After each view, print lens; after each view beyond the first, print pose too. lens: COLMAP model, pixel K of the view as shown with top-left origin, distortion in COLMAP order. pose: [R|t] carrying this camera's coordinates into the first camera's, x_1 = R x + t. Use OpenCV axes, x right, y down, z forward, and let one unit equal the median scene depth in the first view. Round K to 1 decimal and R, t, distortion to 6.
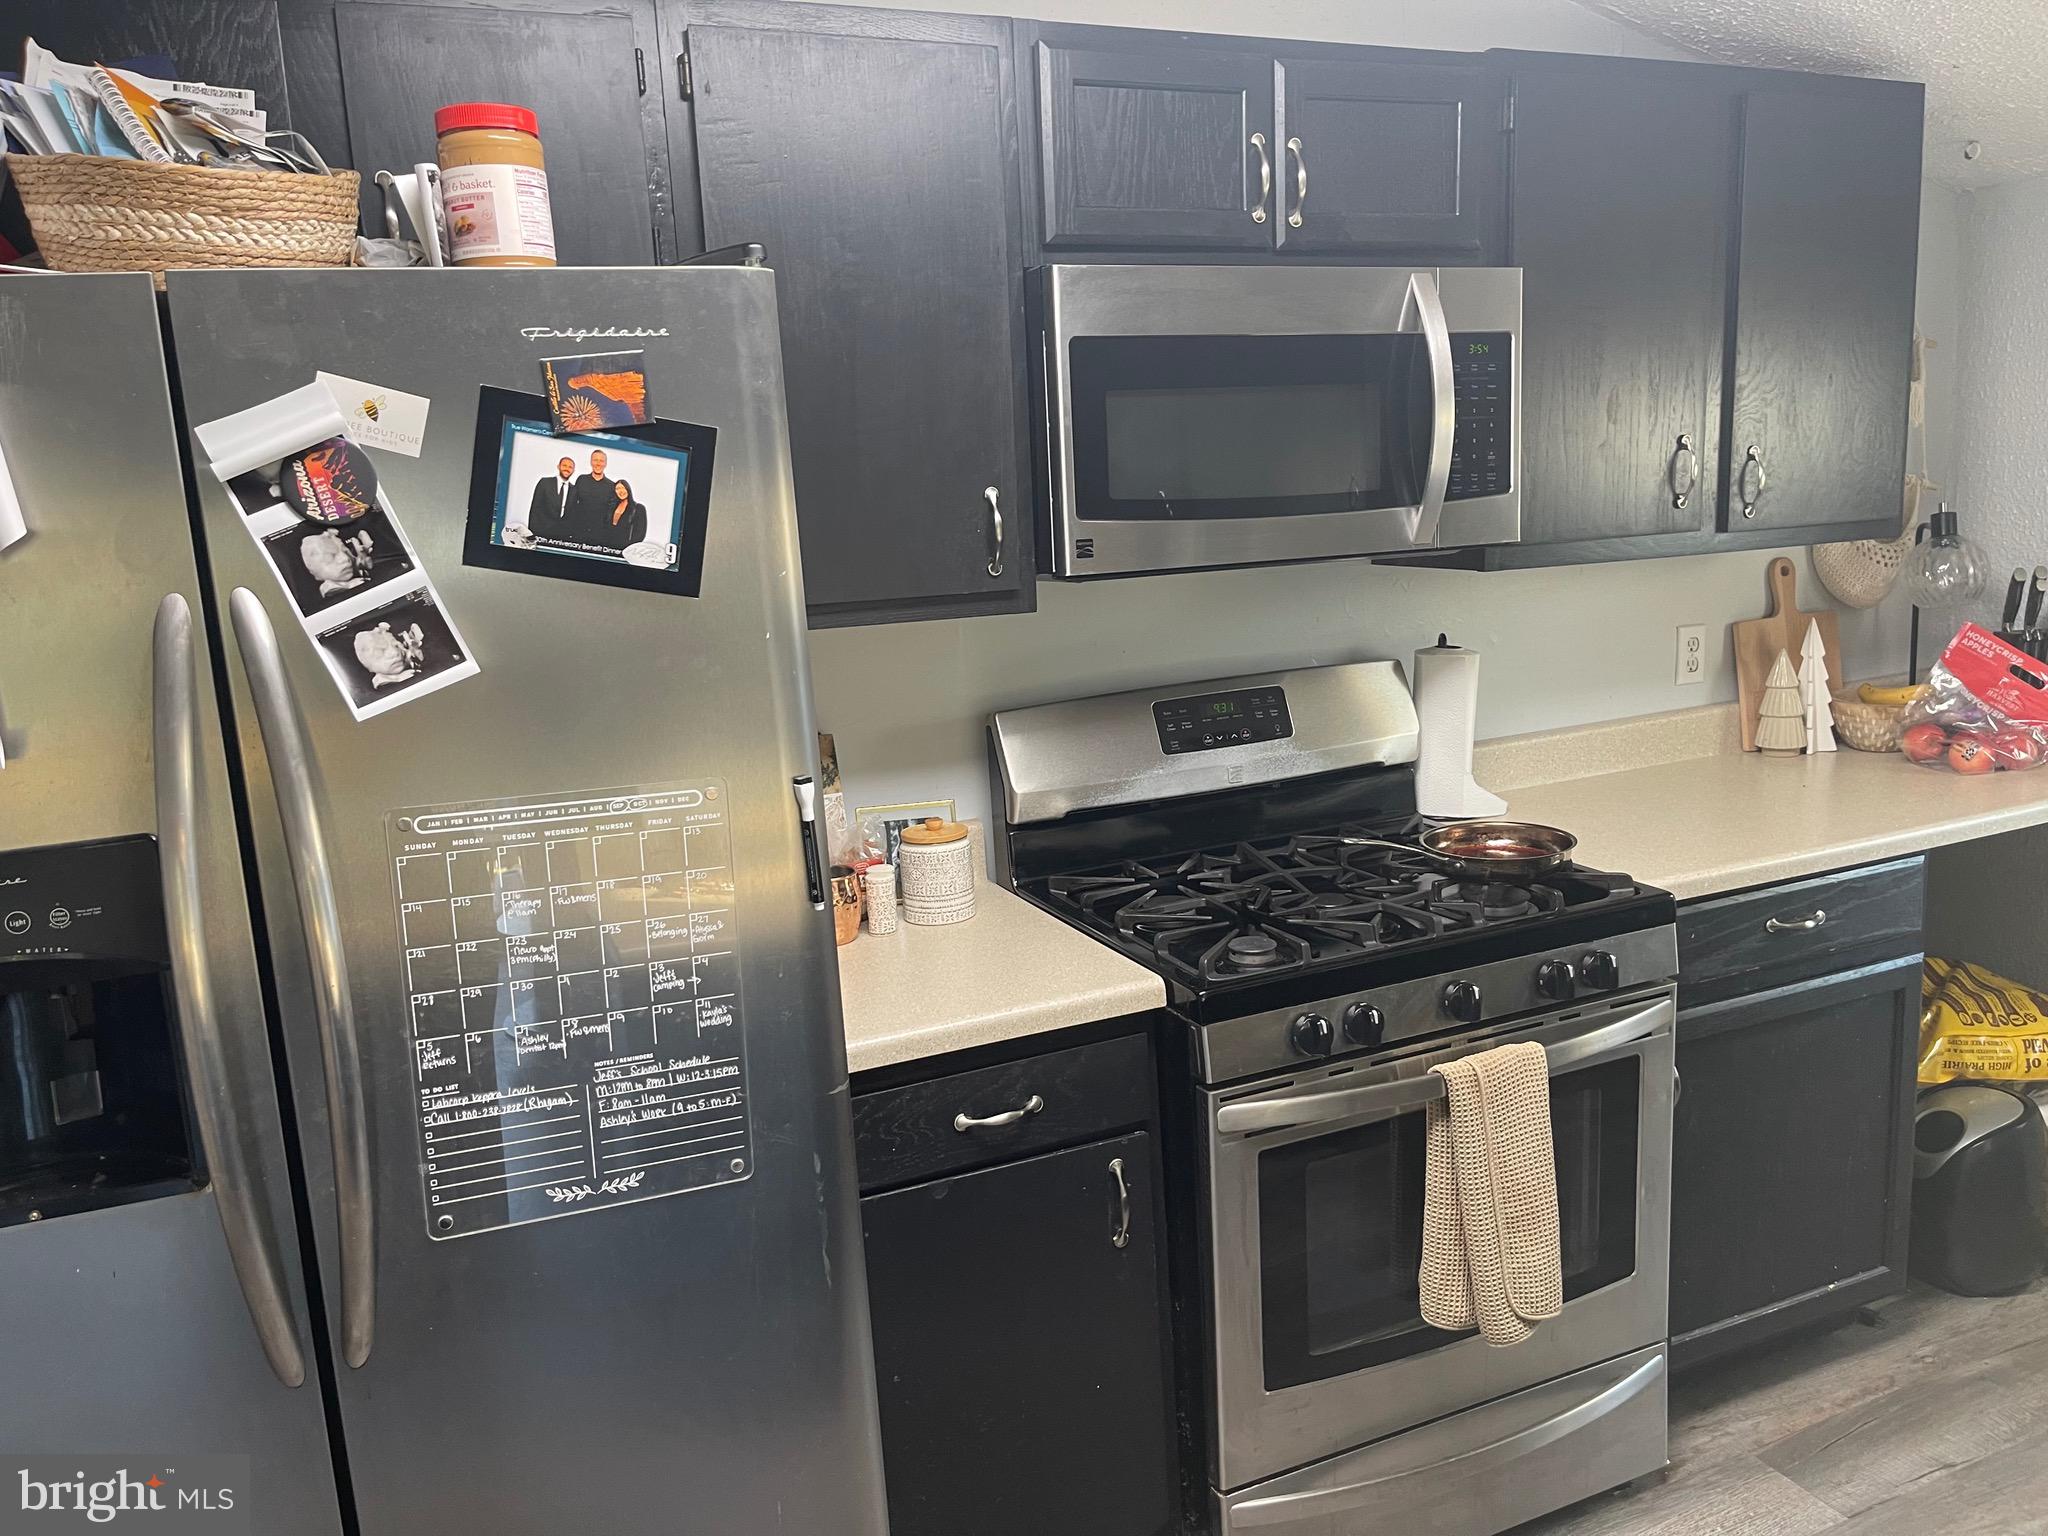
lens RADIAL K [[1537.2, 0, 1027.9], [0, 1537.2, 769.5], [0, 0, 1]] dist [0.052345, -0.067331]
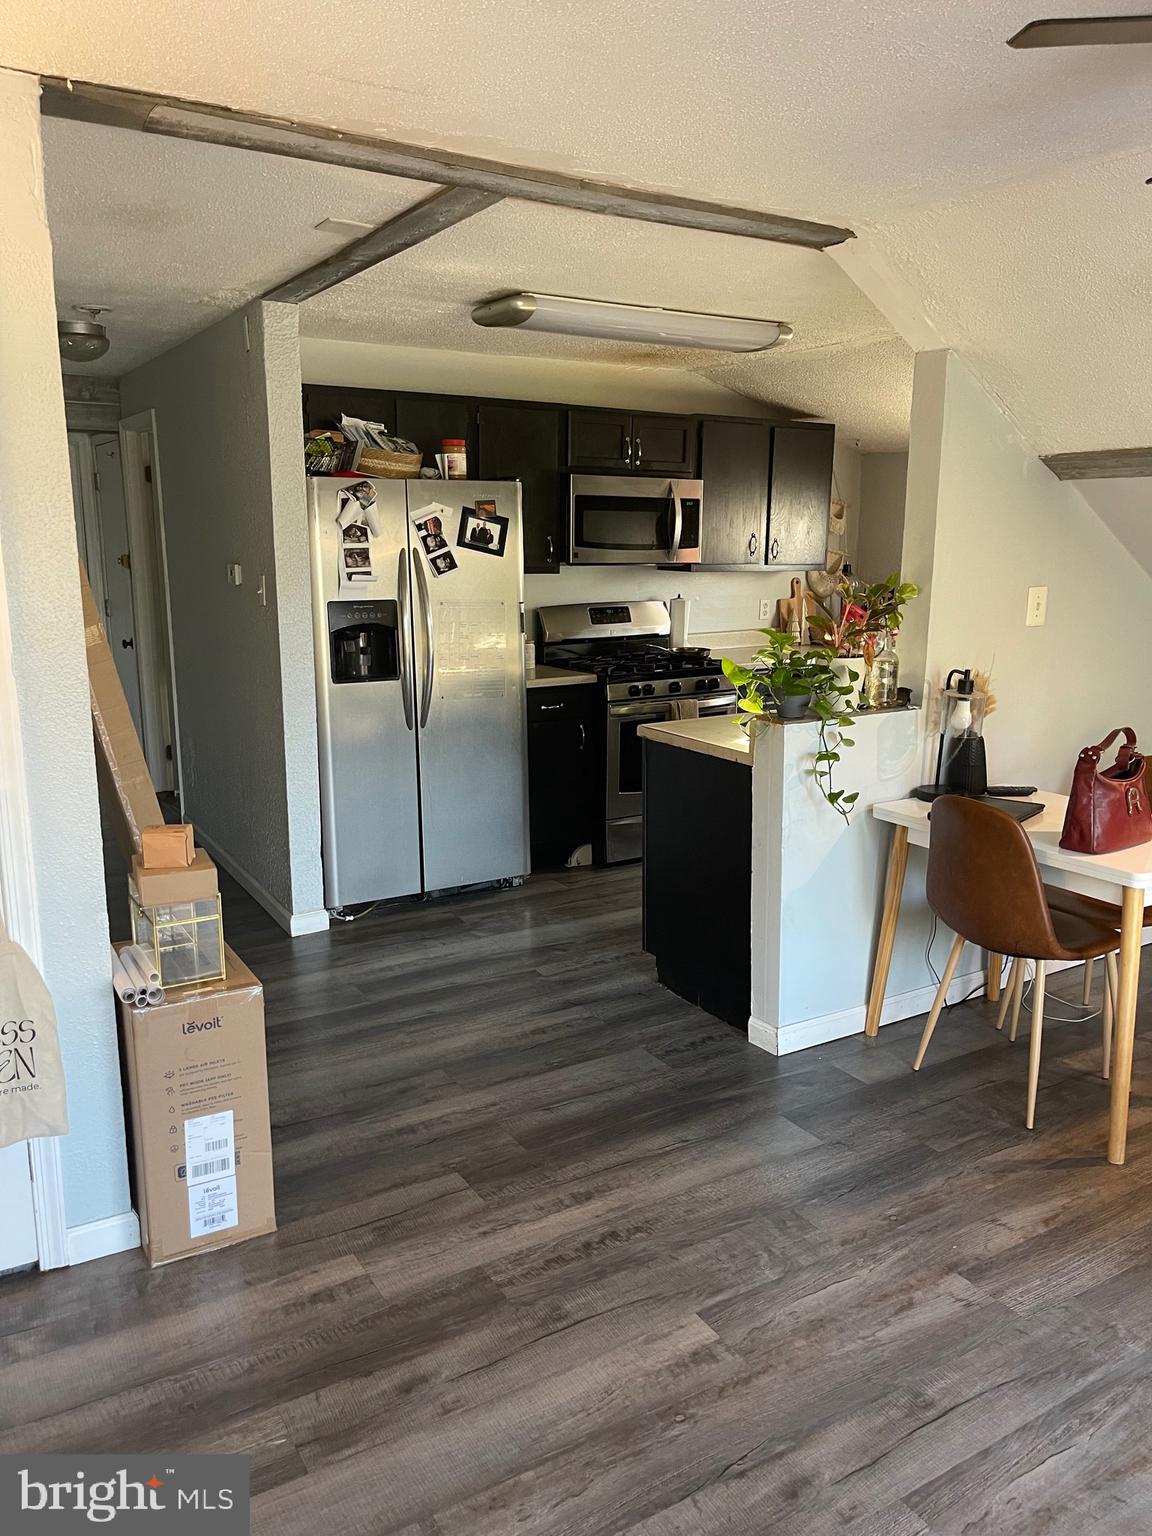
lens RADIAL K [[1152.9, 0, 590.3], [0, 1152.9, 772.4], [0, 0, 1]] dist [0.052345, -0.067331]
pose [[0.987351, 0.026295, 0.156356, -0.334690], [-0.028106, 0.999561, 0.009385, 0.330296], [-0.156041, -0.013660, 0.987656, -1.631952]]
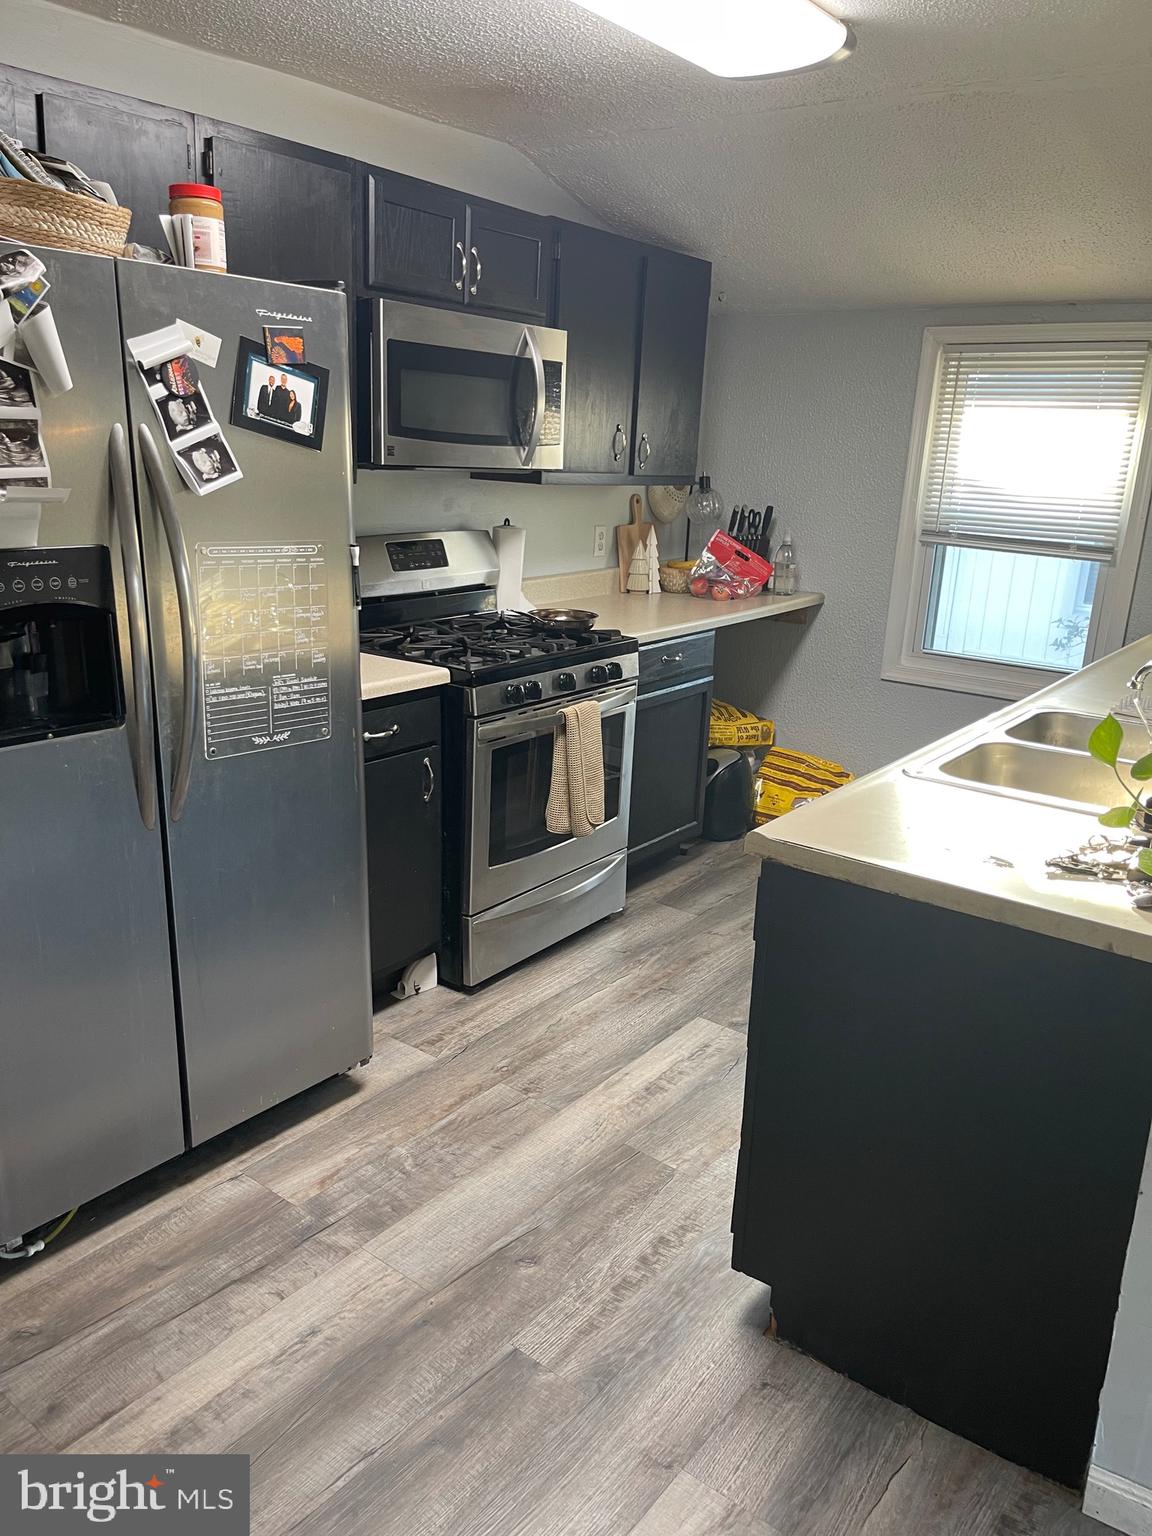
lens RADIAL K [[1152.9, 0, 566.7], [0, 1152.9, 773.7], [0, 0, 1]] dist [0.052345, -0.067331]
pose [[0.868756, -0.051220, 0.492585, -0.521008], [0.008859, 0.996085, 0.087951, 0.136886], [-0.495162, -0.072044, 0.865809, -0.406251]]
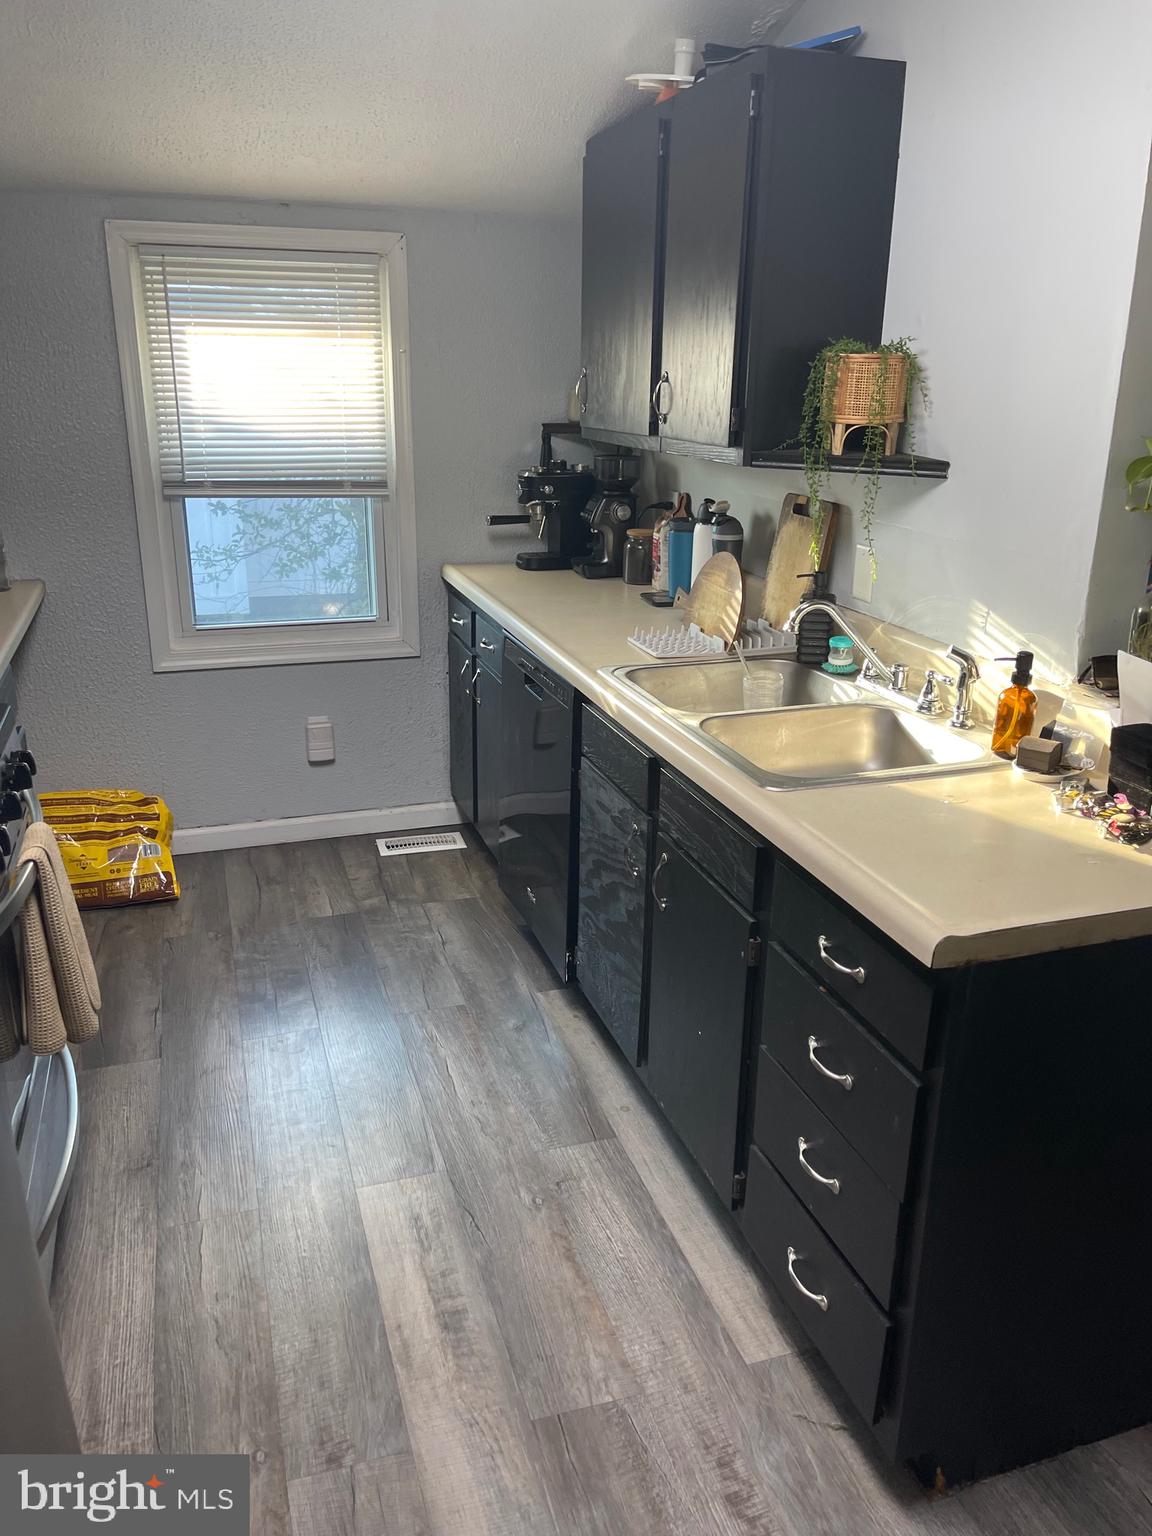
lens RADIAL K [[1152.9, 0, 571.2], [0, 1152.9, 763.3], [0, 0, 1]] dist [0.052345, -0.067331]
pose [[0.094611, -0.264654, 0.959691, -0.575512], [0.181863, 0.952388, 0.244711, -0.033779], [-0.978762, 0.151380, 0.138236, 0.402626]]
